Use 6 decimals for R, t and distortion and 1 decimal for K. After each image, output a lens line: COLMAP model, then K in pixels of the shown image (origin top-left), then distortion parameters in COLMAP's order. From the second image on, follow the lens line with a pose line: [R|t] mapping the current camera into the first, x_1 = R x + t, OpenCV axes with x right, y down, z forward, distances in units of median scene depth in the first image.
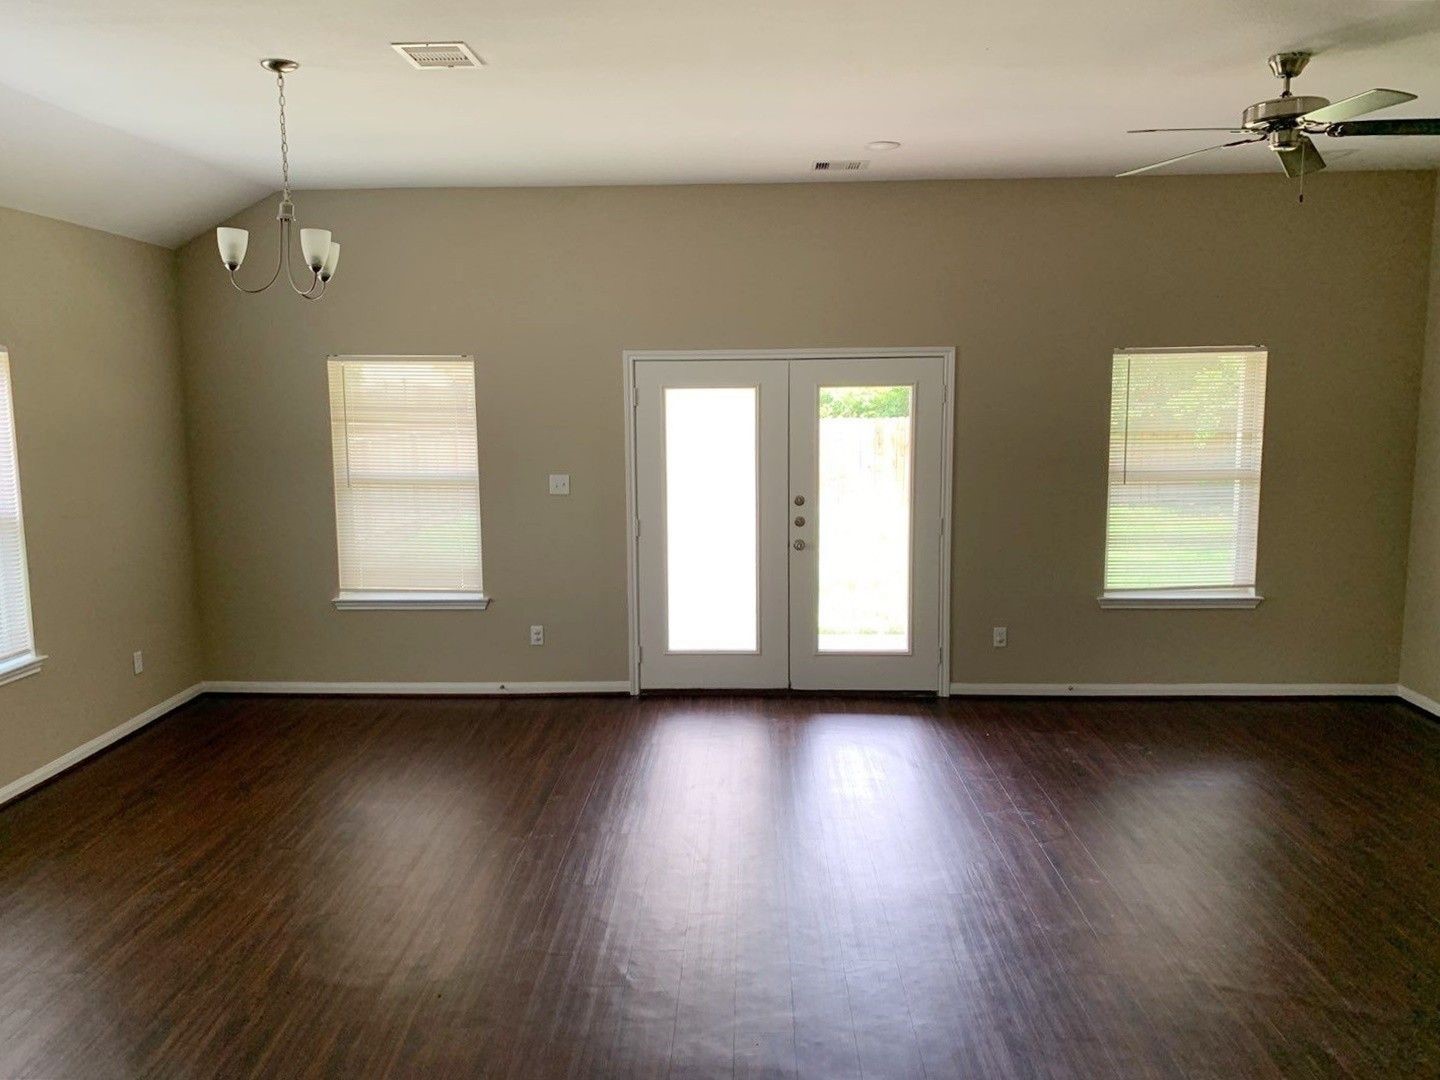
lens RADIAL K [[1093.8, 0, 720.0], [0, 1093.8, 540.0], [0, 0, 1]] dist [0.051710, -0.132203]
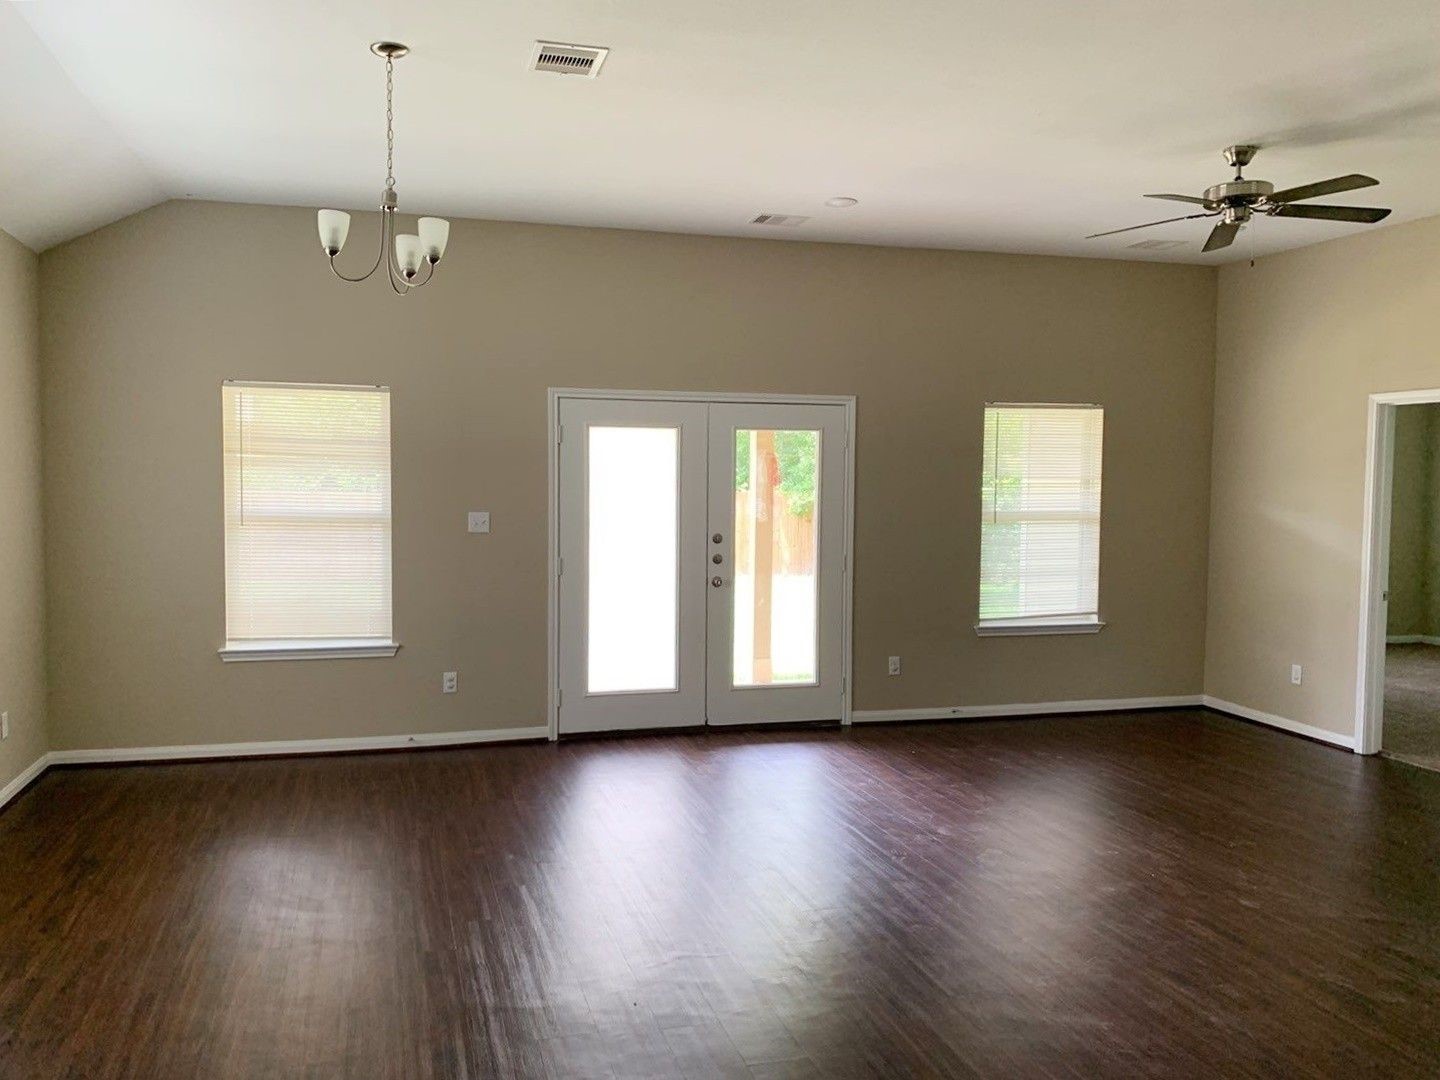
lens RADIAL K [[1093.8, 0, 720.0], [0, 1093.8, 540.0], [0, 0, 1]] dist [0.051710, -0.132203]
pose [[0.954554, -0.002034, 0.298030, -0.230626], [0.024611, 0.997099, -0.072022, 0.039210], [-0.297019, 0.076083, 0.951836, 0.020025]]
